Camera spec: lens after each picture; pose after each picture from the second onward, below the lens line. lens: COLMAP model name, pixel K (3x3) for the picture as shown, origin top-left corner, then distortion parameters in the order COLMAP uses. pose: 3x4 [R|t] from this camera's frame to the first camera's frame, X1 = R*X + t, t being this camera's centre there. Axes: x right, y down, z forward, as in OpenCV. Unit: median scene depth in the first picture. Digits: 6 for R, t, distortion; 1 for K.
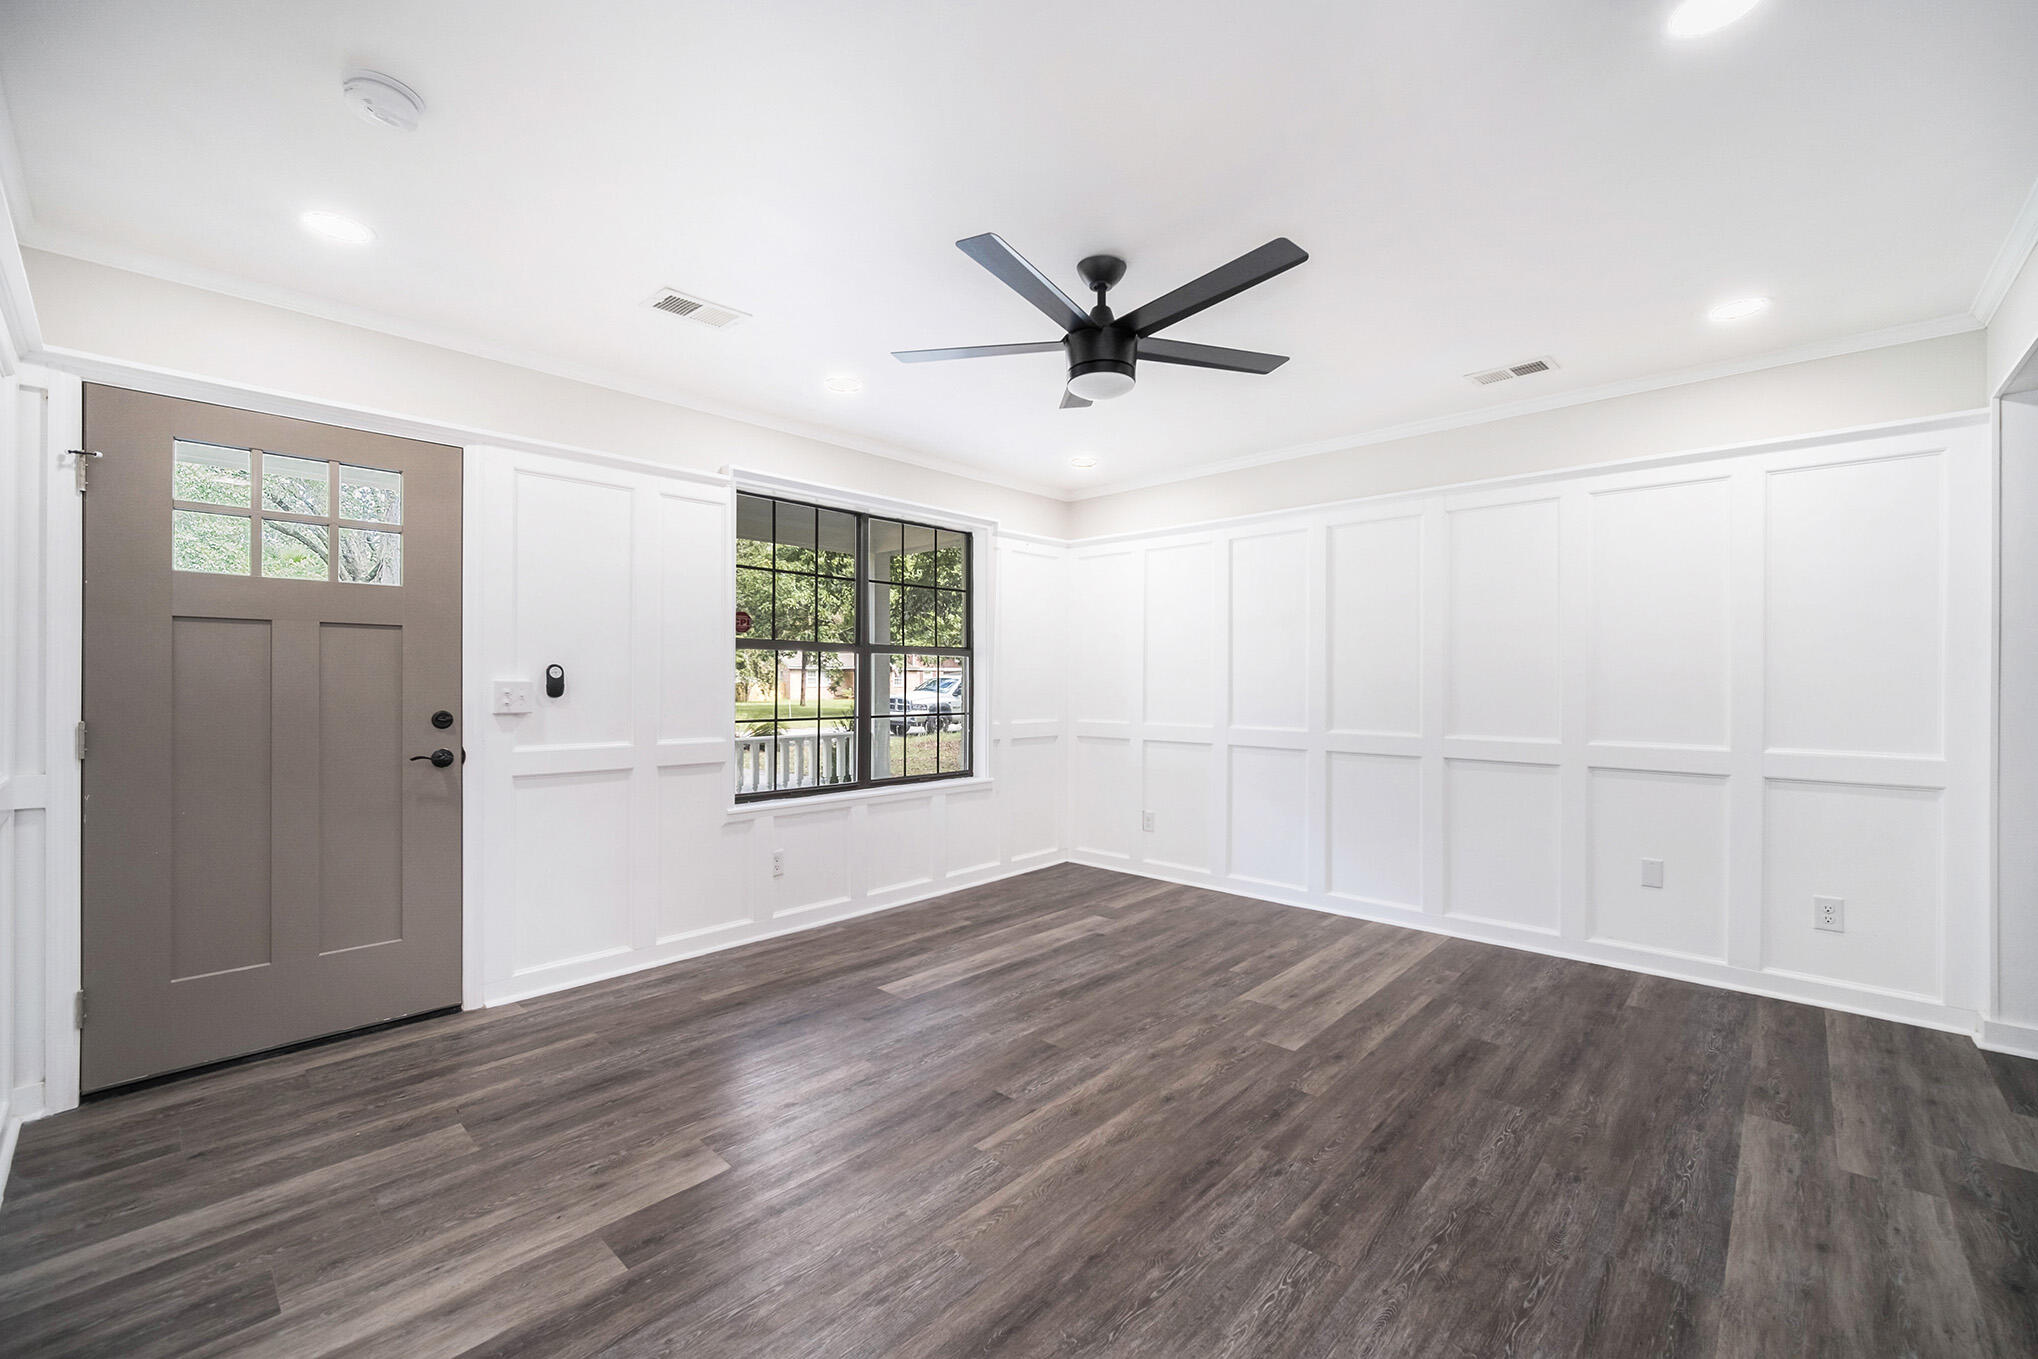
lens RADIAL K [[828.0, 0, 1061.0], [0, 828.0, 693.9], [0, 0, 1]] dist [0.000812, 0.000185]
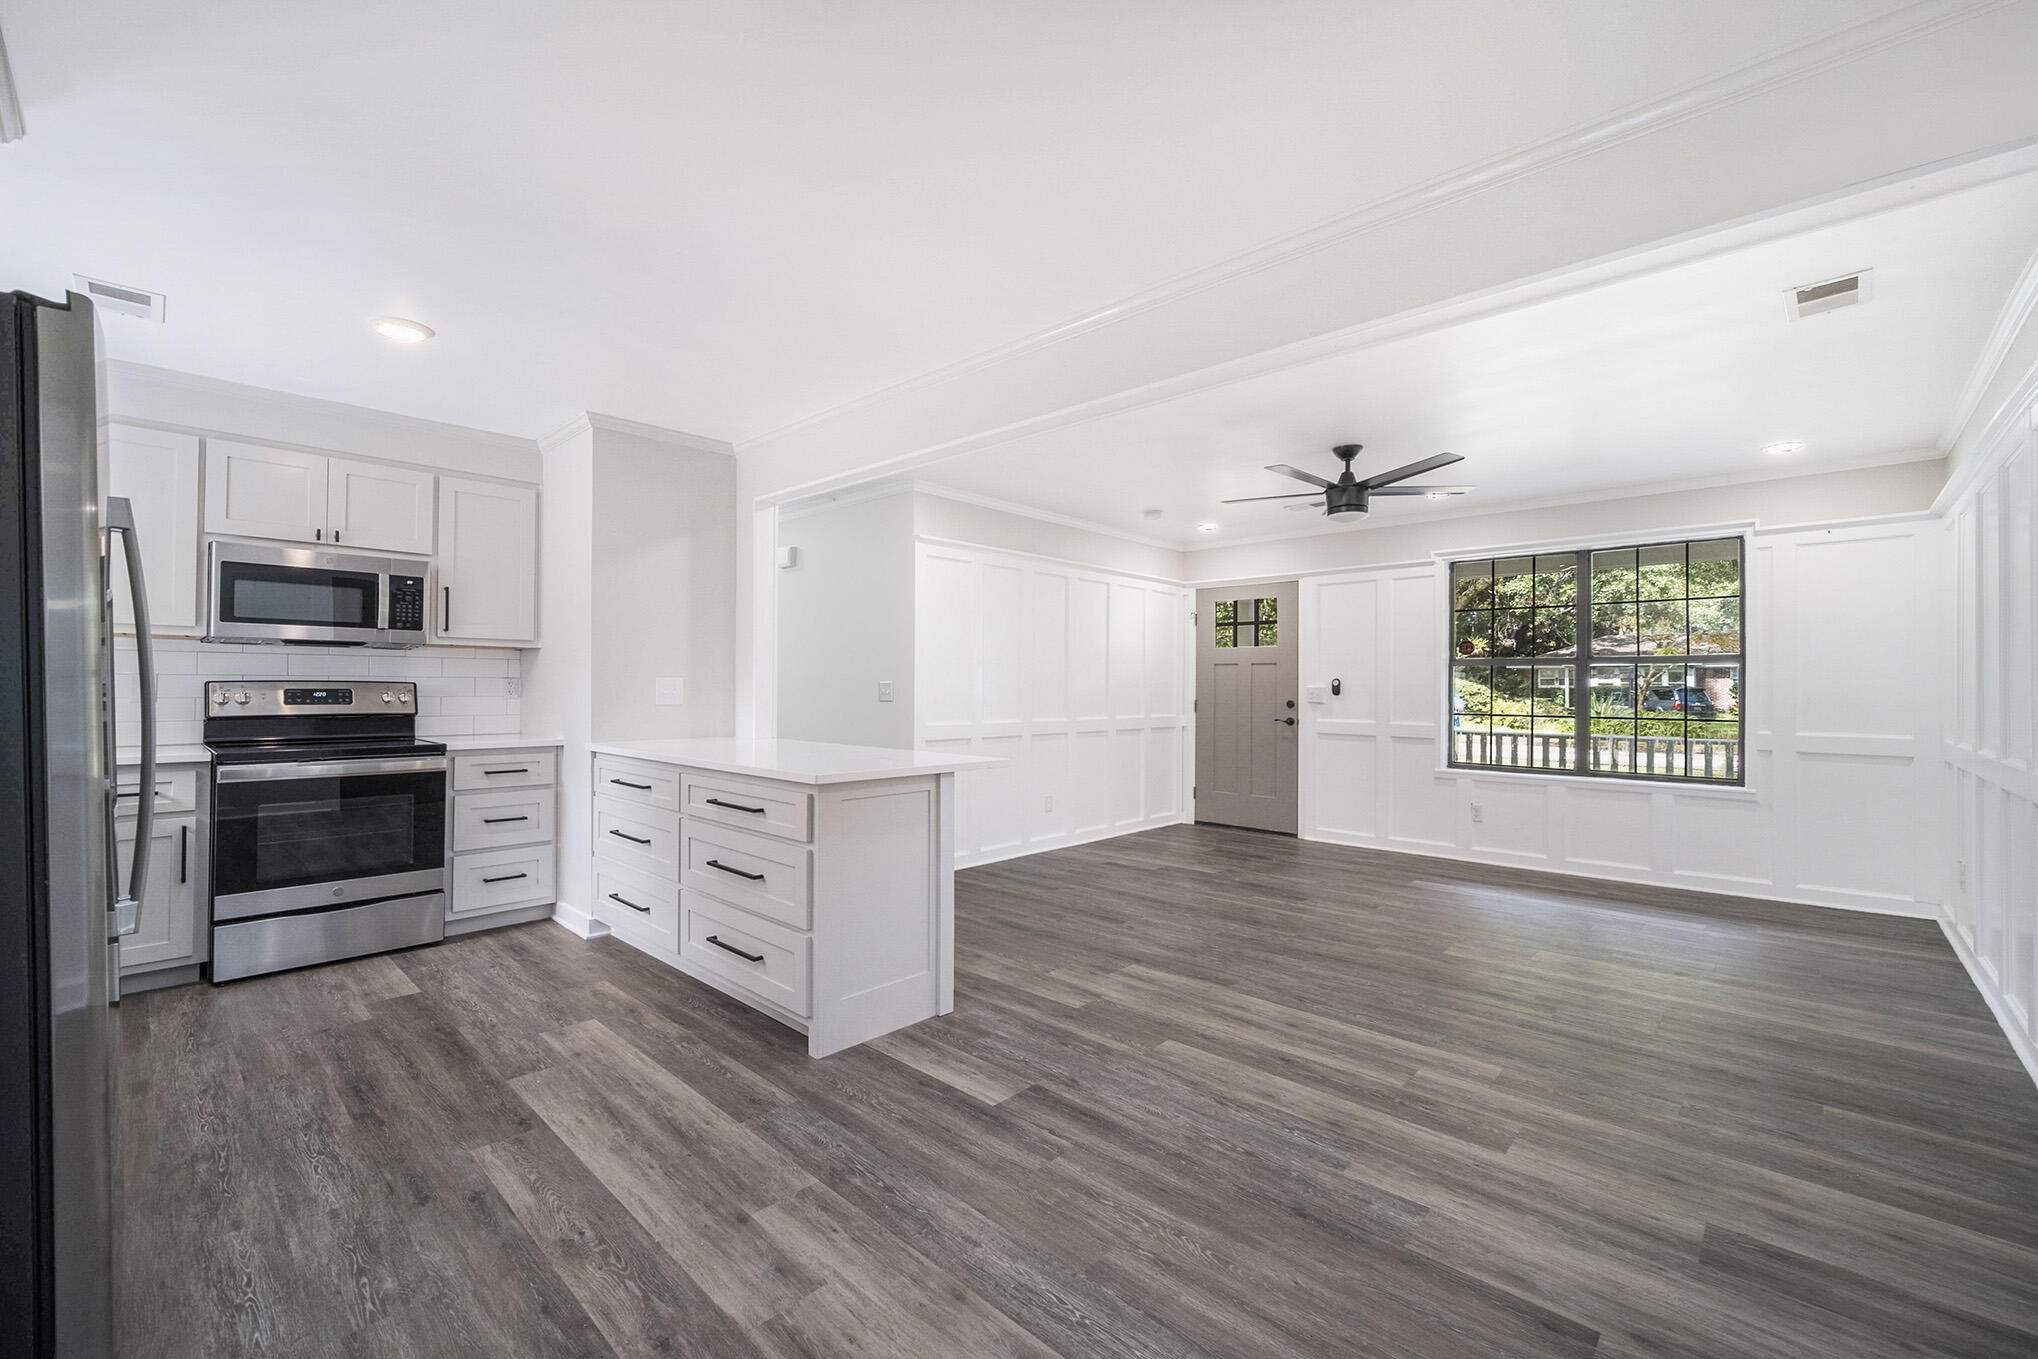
lens RADIAL K [[801.3, 0, 1013.9], [0, 801.3, 690.0], [0, 0, 1]] dist [0.000970, -0.000023]
pose [[-0.006805, -0.002418, -0.999974, 1.755464], [-0.023718, 0.999716, -0.002256, 0.018707], [0.999696, 0.023702, -0.006861, 0.316784]]
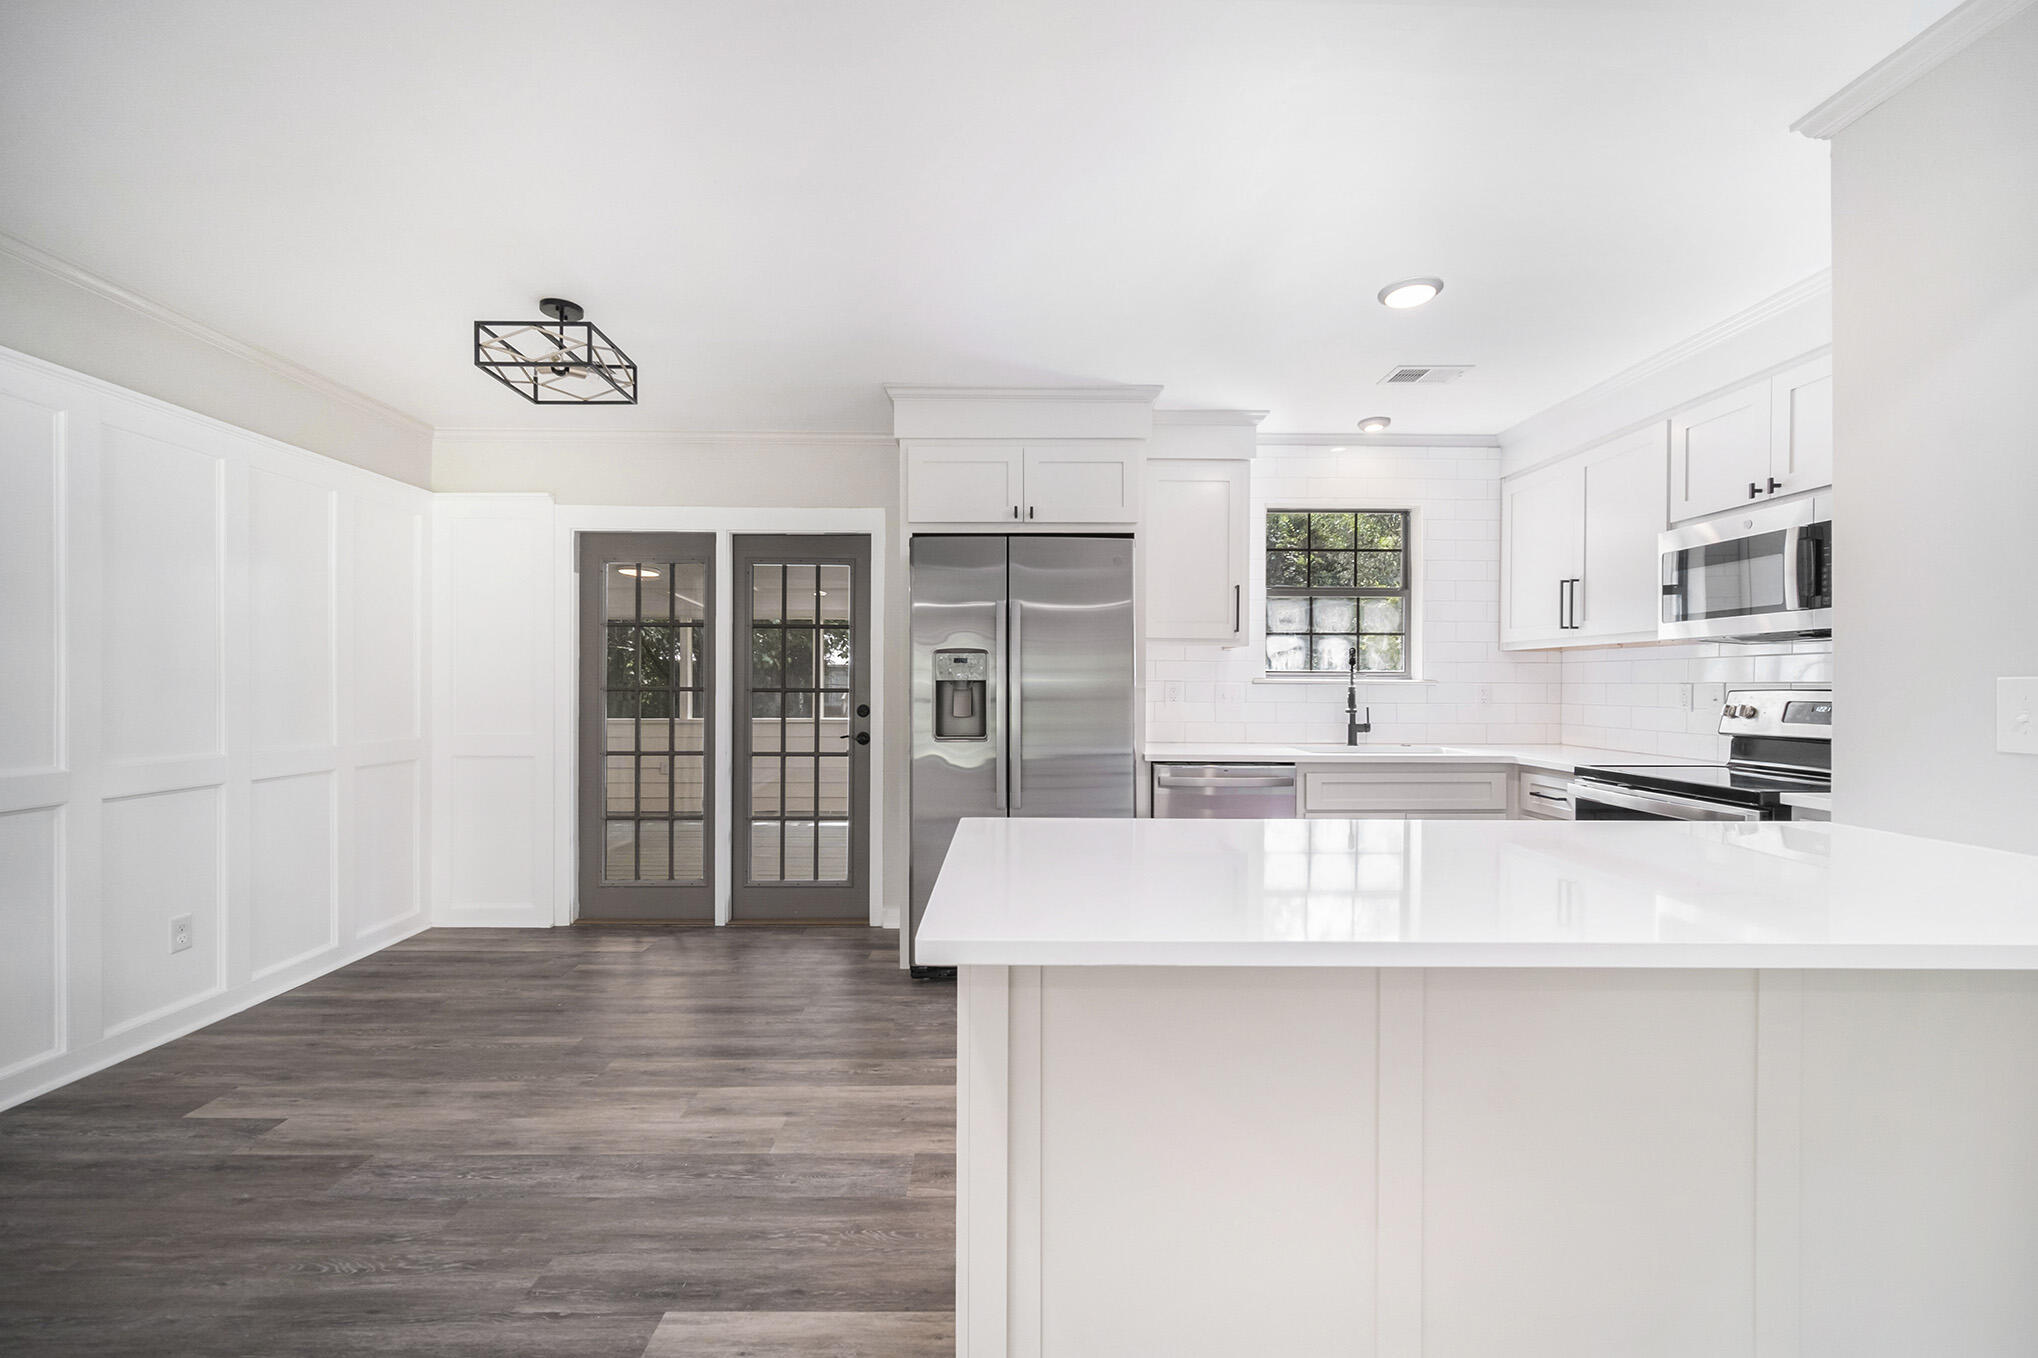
lens RADIAL K [[864.8, 0, 1010.6], [0, 864.8, 688.4], [0, 0, 1]] dist [-0.001240, 0.000277]
pose [[-0.673250, -0.009454, 0.739354, 0.241376], [0.005500, 0.999827, 0.017793, 0.002182], [-0.739394, 0.016045, -0.673082, 0.531766]]
